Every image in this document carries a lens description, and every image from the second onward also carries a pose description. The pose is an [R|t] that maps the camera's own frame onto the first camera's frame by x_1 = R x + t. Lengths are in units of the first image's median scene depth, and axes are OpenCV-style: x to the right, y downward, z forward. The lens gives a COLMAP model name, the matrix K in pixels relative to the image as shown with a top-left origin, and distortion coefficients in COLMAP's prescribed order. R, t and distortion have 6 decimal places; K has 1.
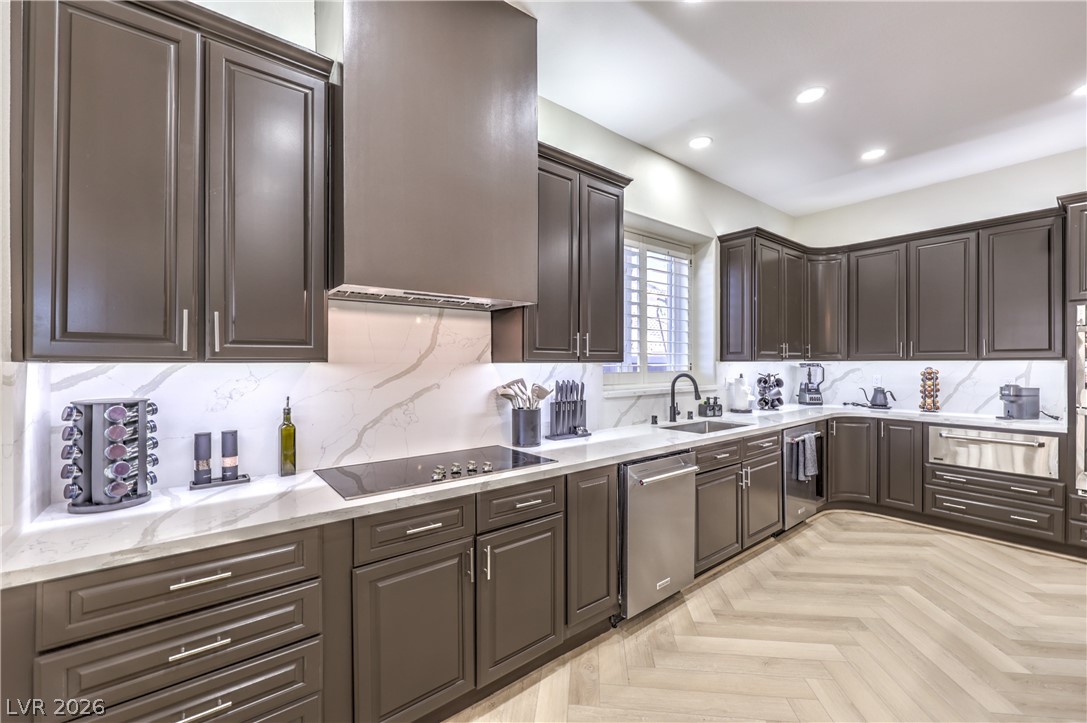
lens RADIAL K [[446.5, 0, 541.6], [0, 446.5, 361.9], [0, 0, 1]] dist [-0.001305, 0.001762]
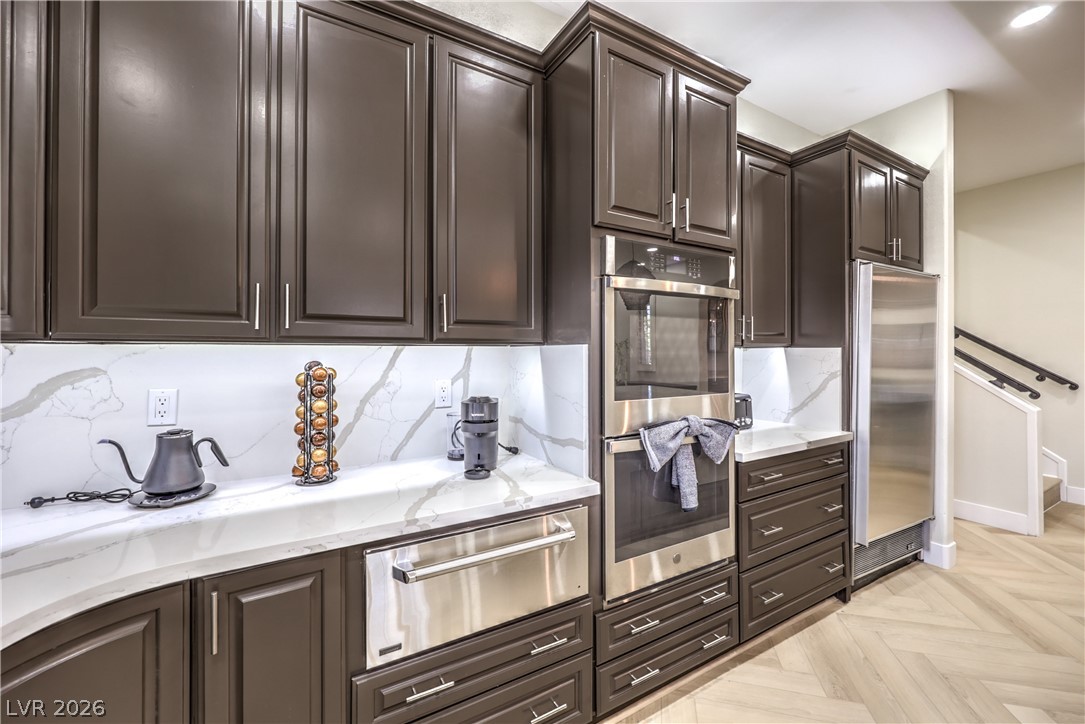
lens RADIAL K [[445.6, 0, 537.8], [0, 445.6, 352.7], [0, 0, 1]] dist [-0.001305, 0.001762]
pose [[0.142247, -0.004034, 0.989823, 1.601904], [-0.006327, 0.999968, 0.004984, 0.004836], [-0.989811, -0.006971, 0.142217, 2.322155]]
